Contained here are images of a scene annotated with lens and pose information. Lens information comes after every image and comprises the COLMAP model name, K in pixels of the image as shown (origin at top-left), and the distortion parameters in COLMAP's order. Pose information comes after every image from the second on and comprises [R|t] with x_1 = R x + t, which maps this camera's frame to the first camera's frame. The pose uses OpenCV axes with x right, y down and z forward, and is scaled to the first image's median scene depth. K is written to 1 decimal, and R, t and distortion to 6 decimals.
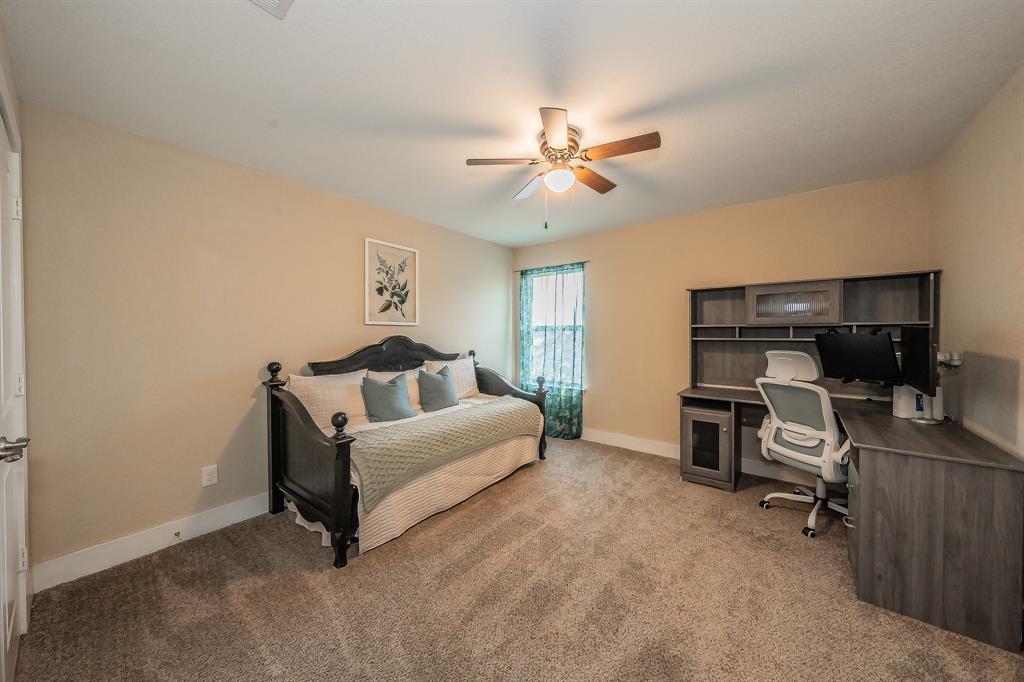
lens RADIAL K [[346.6, 0, 506.5], [0, 346.6, 339.2], [0, 0, 1]] dist [-0.000014, 0.000020]
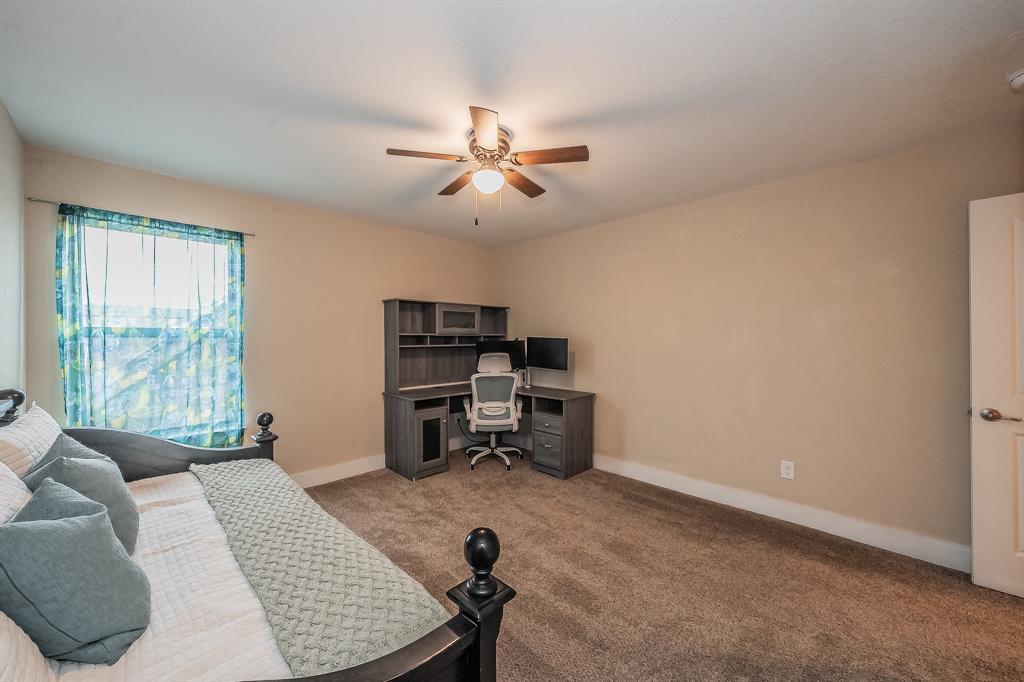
lens RADIAL K [[373.8, 0, 514.0], [0, 373.8, 339.7], [0, 0, 1]] dist [-0.001944, 0.000155]
pose [[0.110694, -0.000580, 0.993854, -0.632274], [0.017202, 0.999851, -0.001332, -0.016493], [-0.993706, 0.017244, 0.110688, 0.612210]]
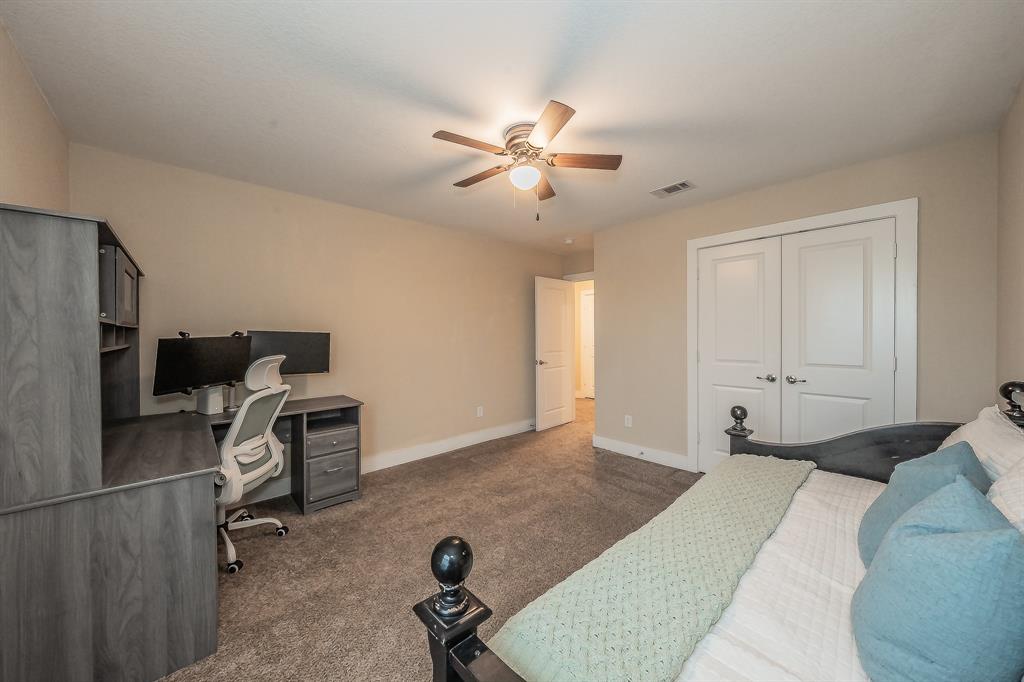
lens RADIAL K [[369.3, 0, 506.4], [0, 369.3, 337.3], [0, 0, 1]] dist [0.000877, 0.000037]
pose [[-0.988790, -0.006017, 0.149192, 0.039329], [-0.000911, 0.999412, 0.034266, -0.042940], [-0.149310, 0.033746, -0.988214, 1.535342]]
